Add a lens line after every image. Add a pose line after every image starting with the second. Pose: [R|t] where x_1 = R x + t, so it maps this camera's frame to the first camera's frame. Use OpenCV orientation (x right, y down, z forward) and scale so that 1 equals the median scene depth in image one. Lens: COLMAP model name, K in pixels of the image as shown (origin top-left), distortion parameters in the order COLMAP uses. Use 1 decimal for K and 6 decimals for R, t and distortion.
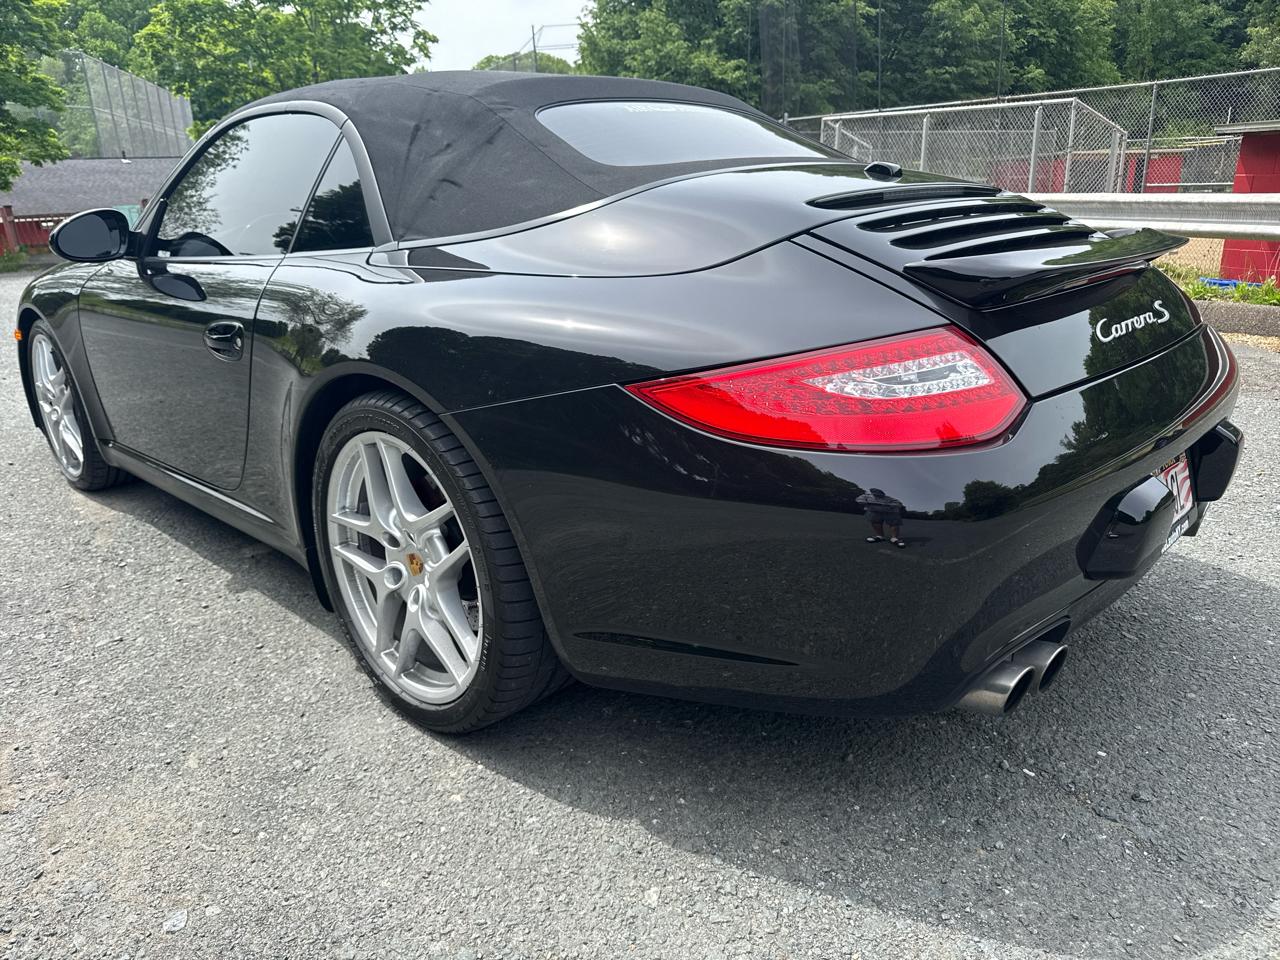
lens RADIAL K [[923.3, 0, 647.5], [0, 923.3, 477.5], [0, 0, 1]] dist [-0.003485, -0.005852]
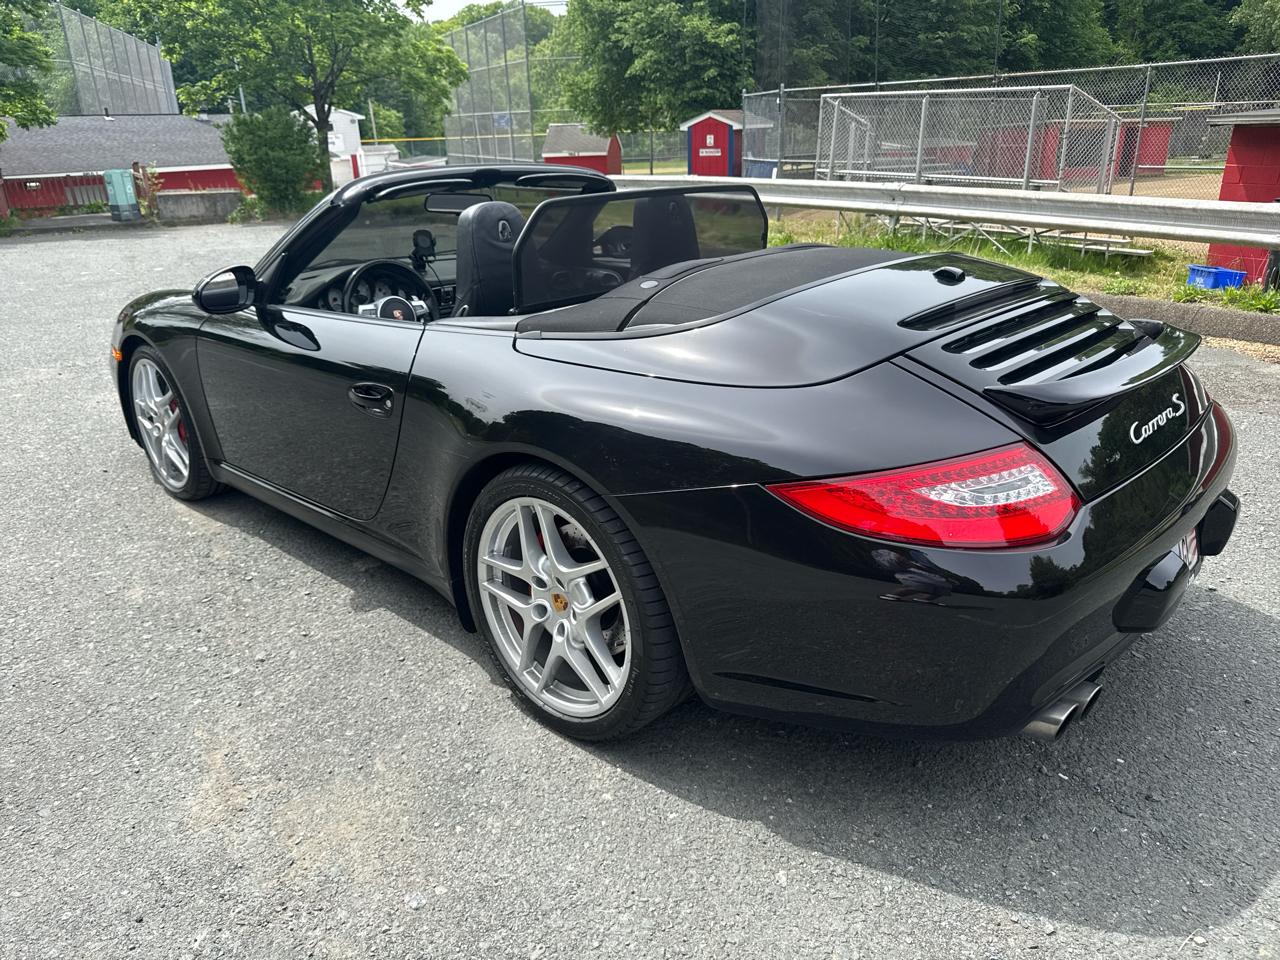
lens RADIAL K [[922.1, 0, 648.6], [0, 922.1, 478.6], [0, 0, 1]] dist [0.002220, -0.012269]
pose [[0.999793, 0.006020, 0.019438, -0.170267], [-0.006845, 0.999067, 0.042631, -0.129299], [-0.019163, -0.042755, 0.998902, -0.214982]]
